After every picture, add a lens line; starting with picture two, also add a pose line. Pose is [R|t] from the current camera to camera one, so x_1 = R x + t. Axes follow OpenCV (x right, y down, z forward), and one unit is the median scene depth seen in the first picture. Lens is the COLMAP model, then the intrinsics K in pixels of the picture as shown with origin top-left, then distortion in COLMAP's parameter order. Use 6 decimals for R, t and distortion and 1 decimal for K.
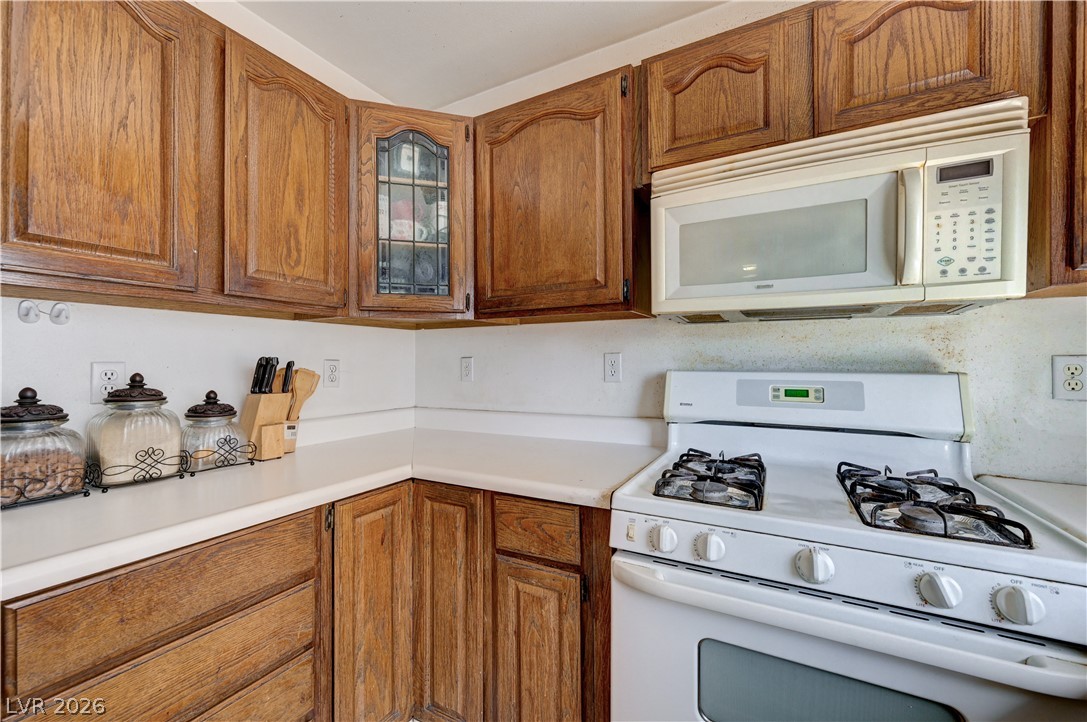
lens RADIAL K [[433.7, 0, 545.3], [0, 433.7, 357.8], [0, 0, 1]] dist [-0.000463, -0.000009]
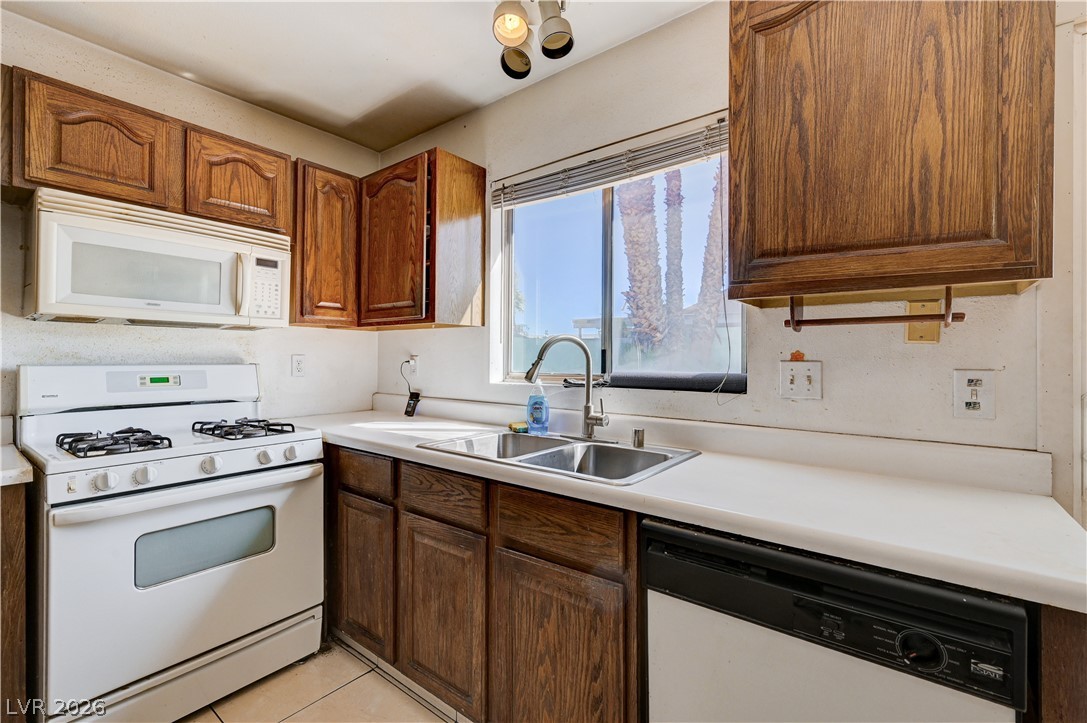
lens RADIAL K [[479.1, 0, 546.7], [0, 479.1, 357.5], [0, 0, 1]] dist [0.003283, 0.000685]
pose [[0.163312, 0.005564, 0.986559, -0.779623], [-0.006467, 0.999969, -0.004569, 0.009042], [-0.986553, -0.005634, 0.163343, -0.498509]]
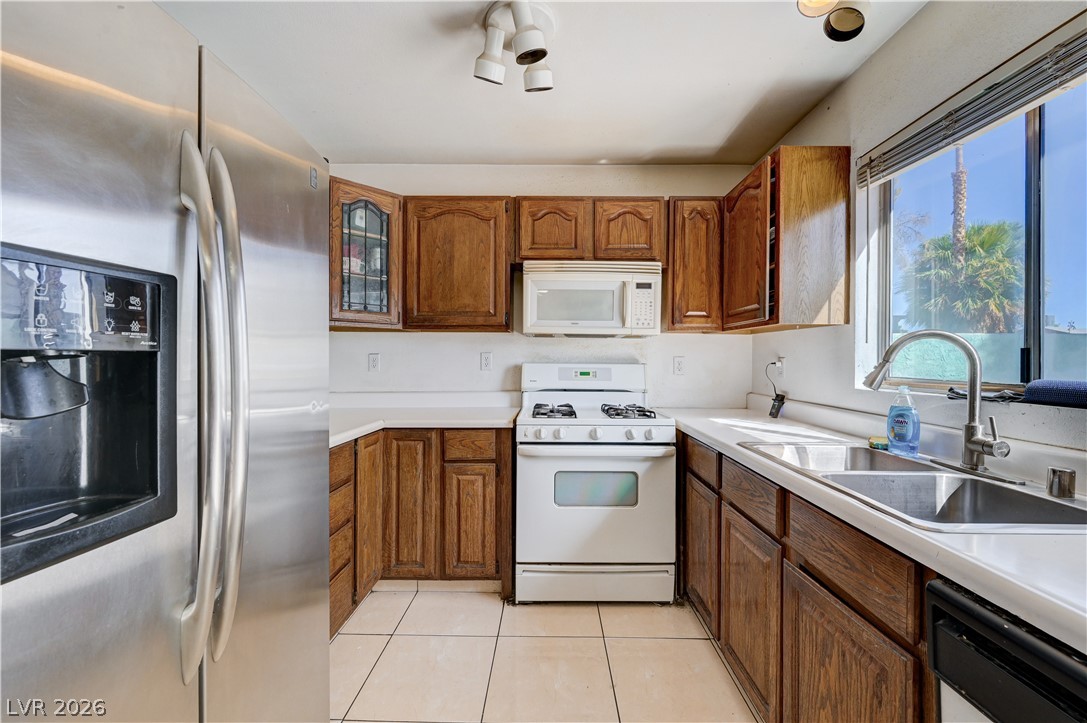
lens RADIAL K [[442.1, 0, 543.8], [0, 442.1, 357.6], [0, 0, 1]] dist [-0.000955, -0.000073]
pose [[0.883038, 0.010747, 0.469179, -0.618496], [-0.011636, 0.999932, -0.001004, 0.010147], [-0.469158, -0.004573, 0.883103, -0.817165]]
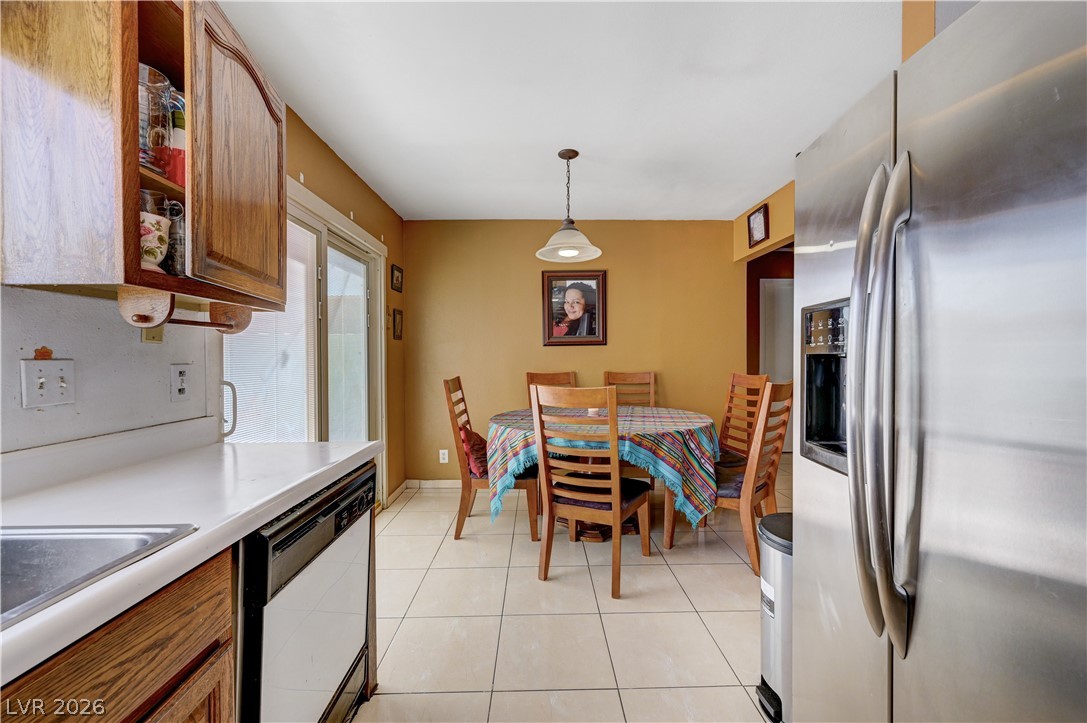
lens RADIAL K [[430.4, 0, 548.4], [0, 430.4, 366.5], [0, 0, 1]] dist [-0.000210, -0.000013]
pose [[-0.868030, 0.019083, -0.496145, 0.082936], [0.006776, 0.999623, 0.026592, 0.006132], [0.496465, 0.019721, -0.867832, 0.350413]]
